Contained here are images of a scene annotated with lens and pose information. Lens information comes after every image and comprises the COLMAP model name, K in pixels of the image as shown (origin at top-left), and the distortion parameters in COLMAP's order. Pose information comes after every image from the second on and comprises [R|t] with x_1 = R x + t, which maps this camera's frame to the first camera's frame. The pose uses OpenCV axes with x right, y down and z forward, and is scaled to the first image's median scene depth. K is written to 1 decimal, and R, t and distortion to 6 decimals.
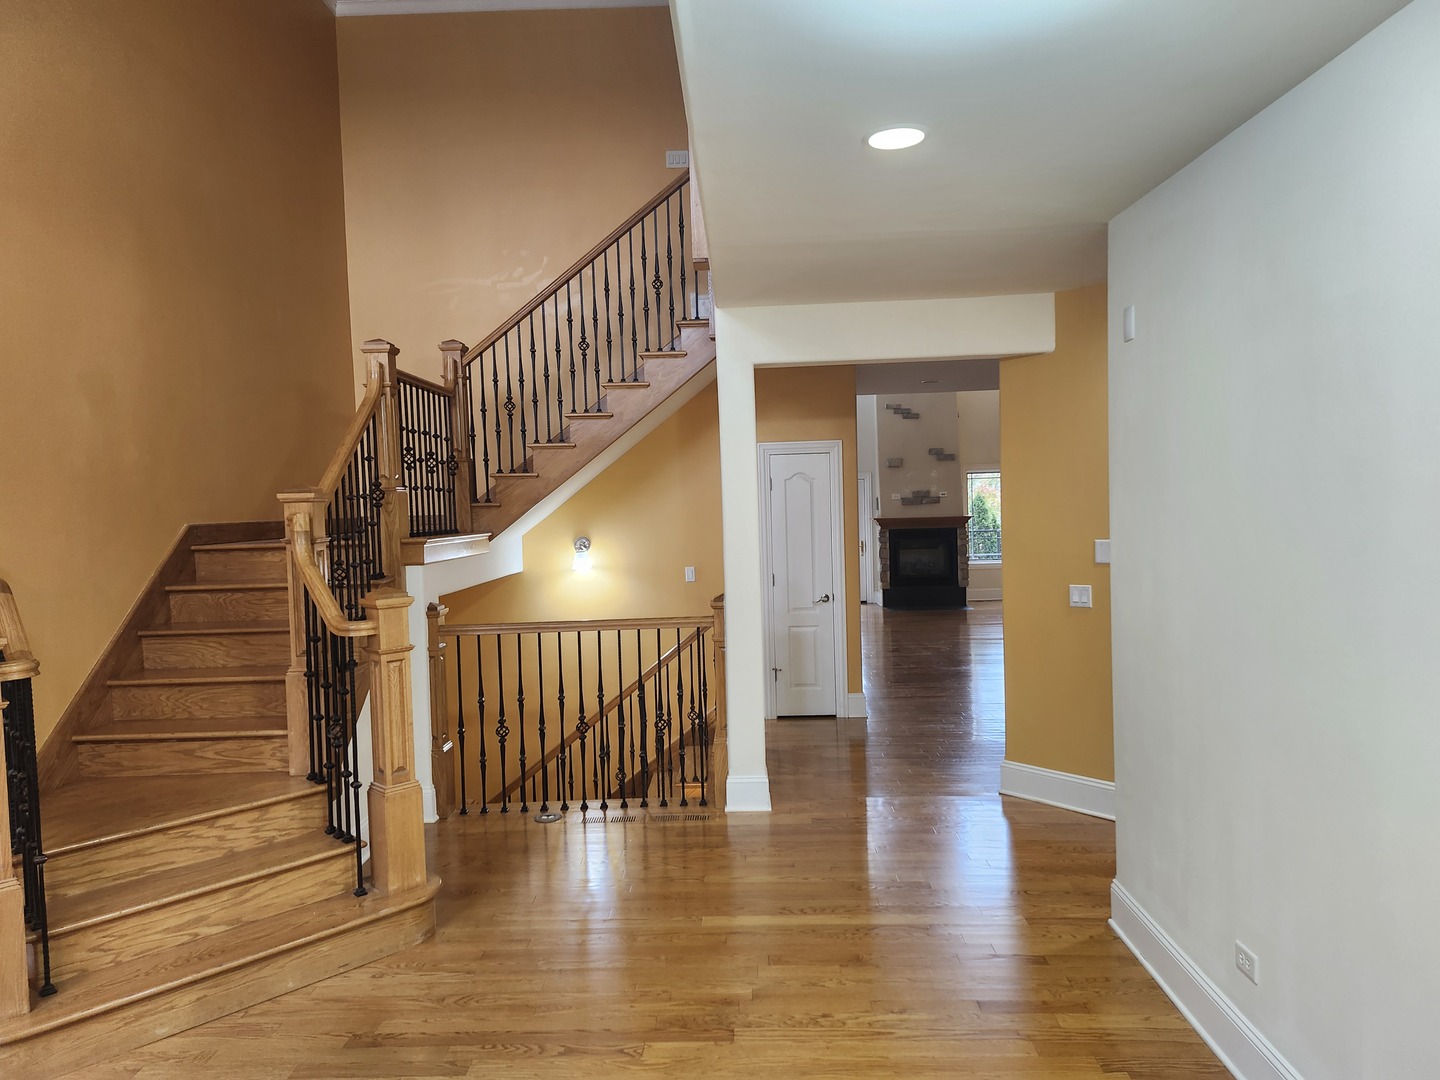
lens RADIAL K [[971.5, 0, 720.0], [0, 971.5, 540.0], [0, 0, 1]] dist [0.104775, -0.094509]
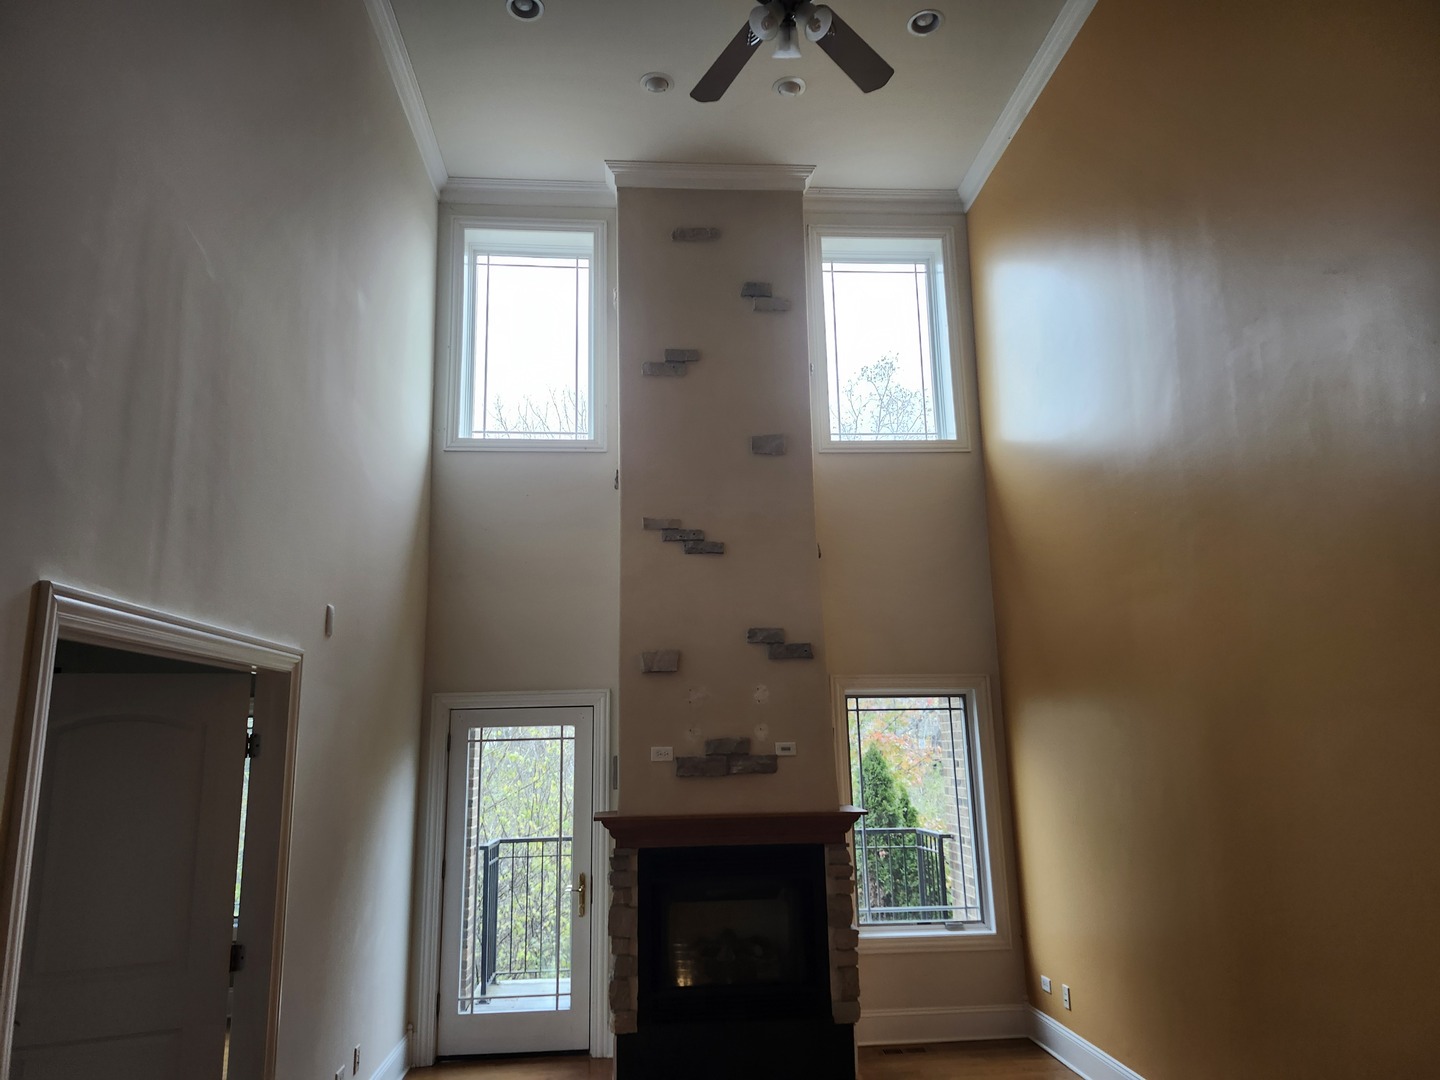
lens RADIAL K [[996.6, 0, 711.5], [0, 996.6, 543.4], [0, 0, 1]] dist [0.115433, -0.155568]
pose [[0.994224, 0.029759, 0.103113, 0.157791], [-0.004242, 0.970934, -0.239310, -0.031106], [-0.107238, 0.237490, 0.965452, 0.610967]]
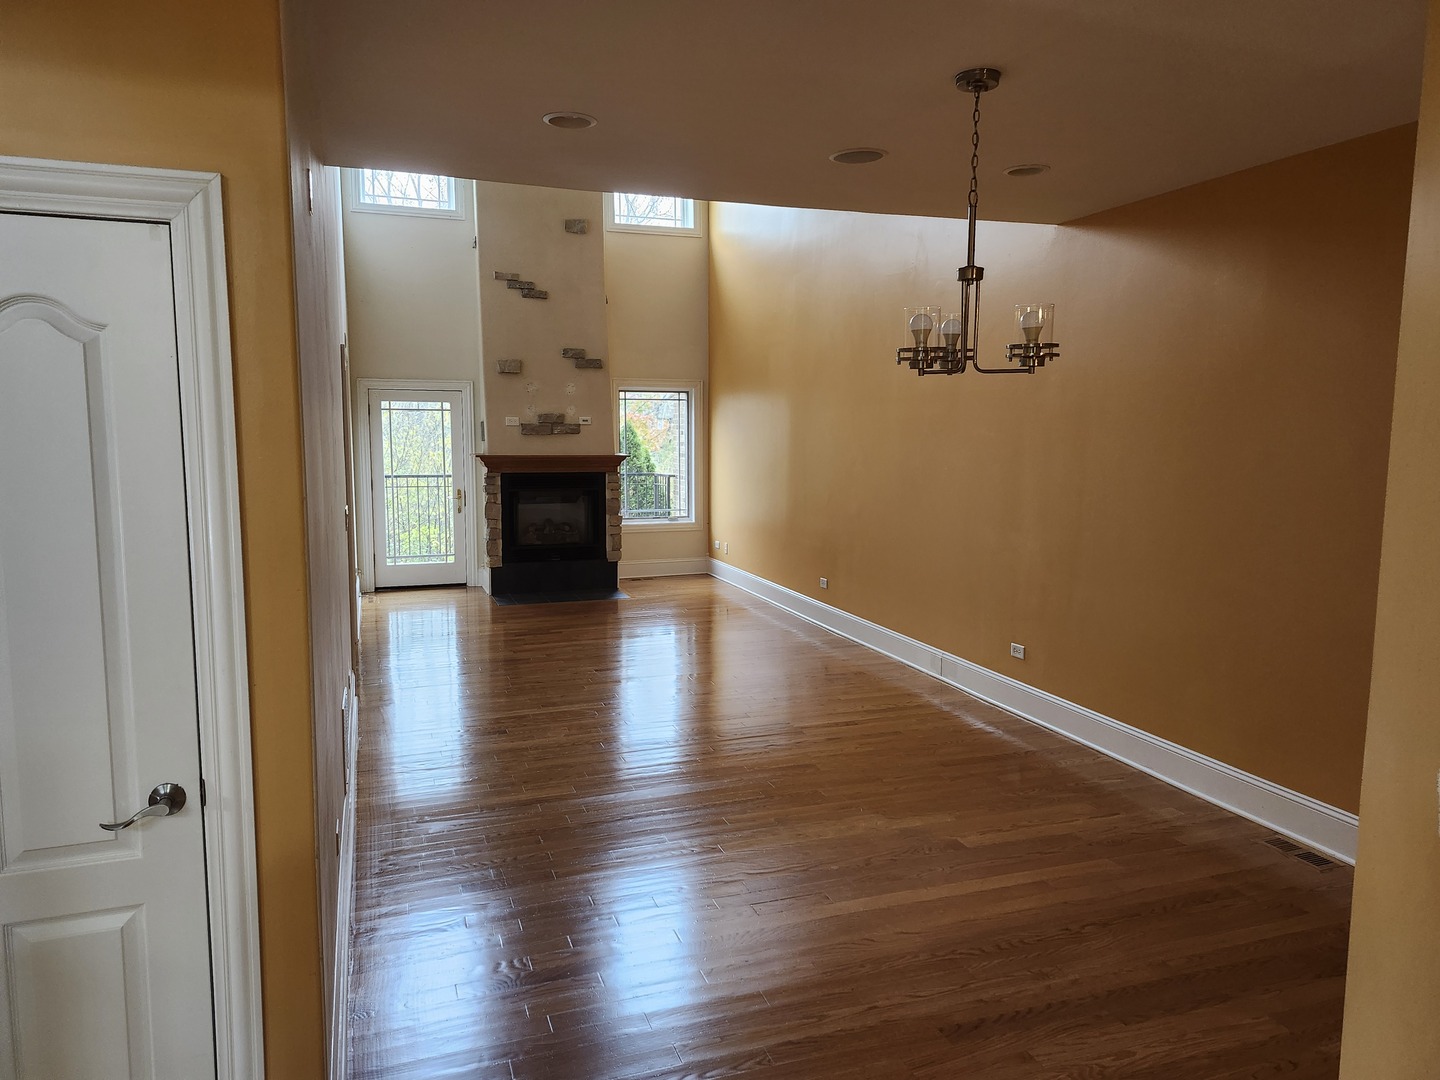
lens RADIAL K [[971.5, 0, 720.0], [0, 971.5, 540.0], [0, 0, 1]] dist [0.104775, -0.094509]
pose [[0.931421, -0.009860, 0.363809, 0.074287], [-0.017023, 0.997359, 0.070613, -0.014543], [-0.363544, -0.071963, 0.928793, 0.354049]]
